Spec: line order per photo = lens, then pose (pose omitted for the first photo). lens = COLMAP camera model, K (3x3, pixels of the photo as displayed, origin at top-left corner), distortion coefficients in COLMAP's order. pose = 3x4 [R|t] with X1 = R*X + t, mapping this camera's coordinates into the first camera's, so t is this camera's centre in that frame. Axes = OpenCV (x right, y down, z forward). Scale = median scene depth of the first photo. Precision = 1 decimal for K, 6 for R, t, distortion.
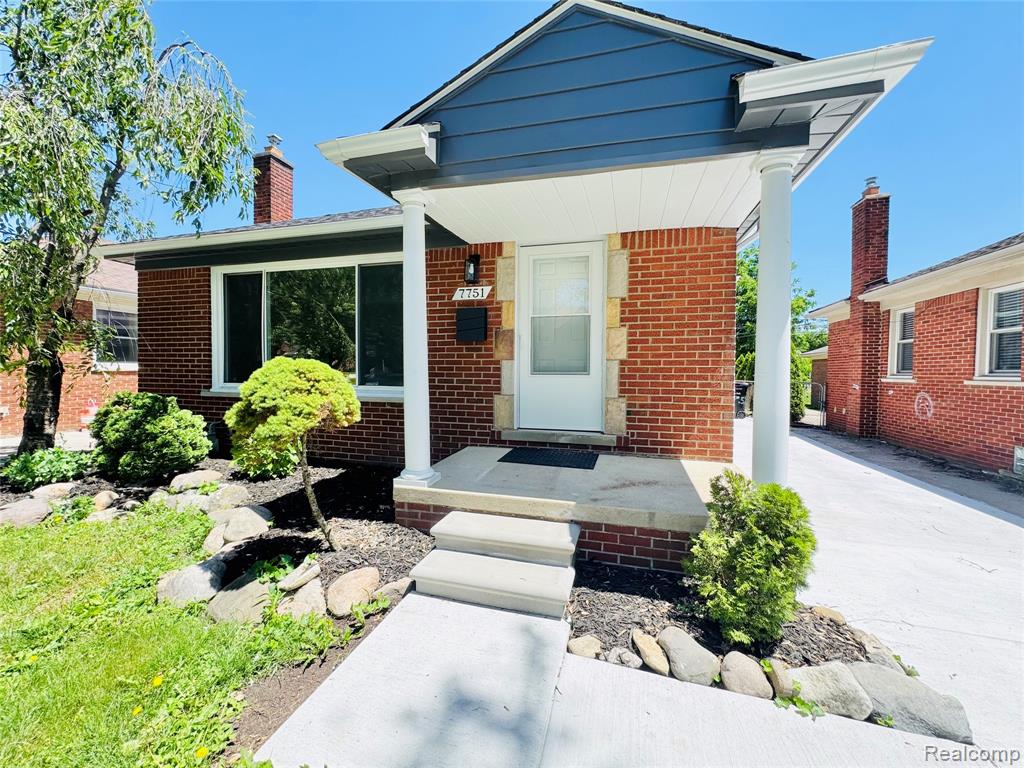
lens RADIAL K [[410.0, 0, 513.9], [0, 410.0, 383.1], [0, 0, 1]] dist [-0.004269, 0.000250]
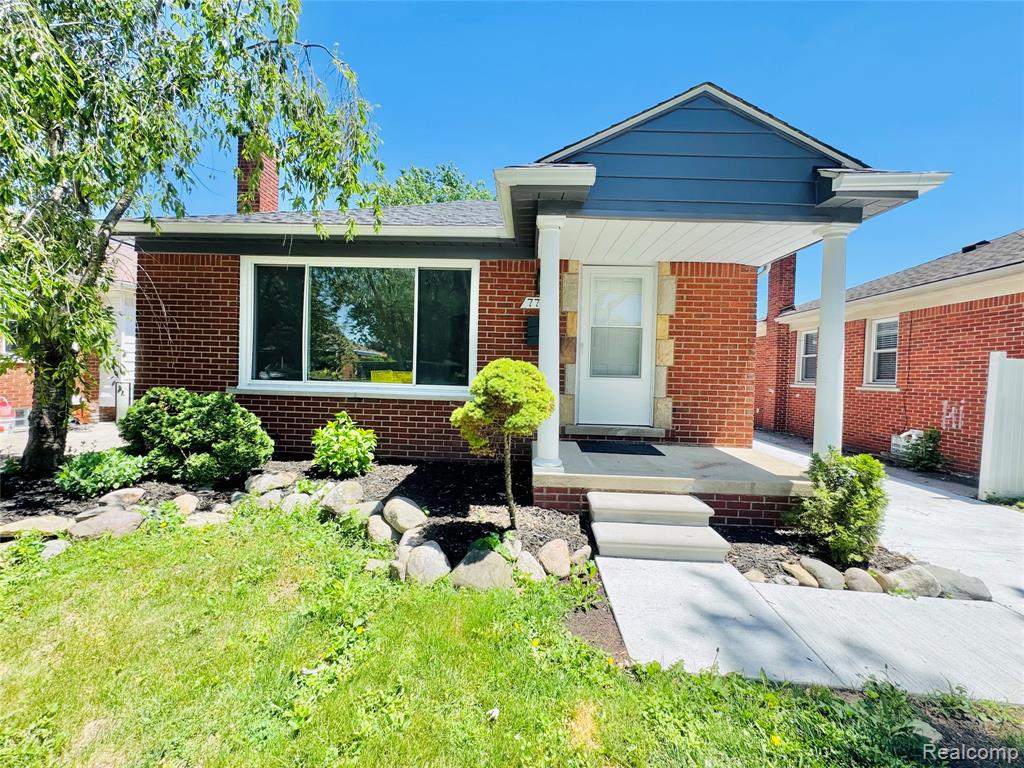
lens RADIAL K [[410.0, 0, 513.9], [0, 410.0, 383.1], [0, 0, 1]] dist [-0.004269, 0.000250]
pose [[0.972399, 0.014181, 0.232894, -0.473152], [-0.013096, 0.999895, -0.006202, 0.006782], [-0.232957, 0.002981, 0.972482, -0.072813]]
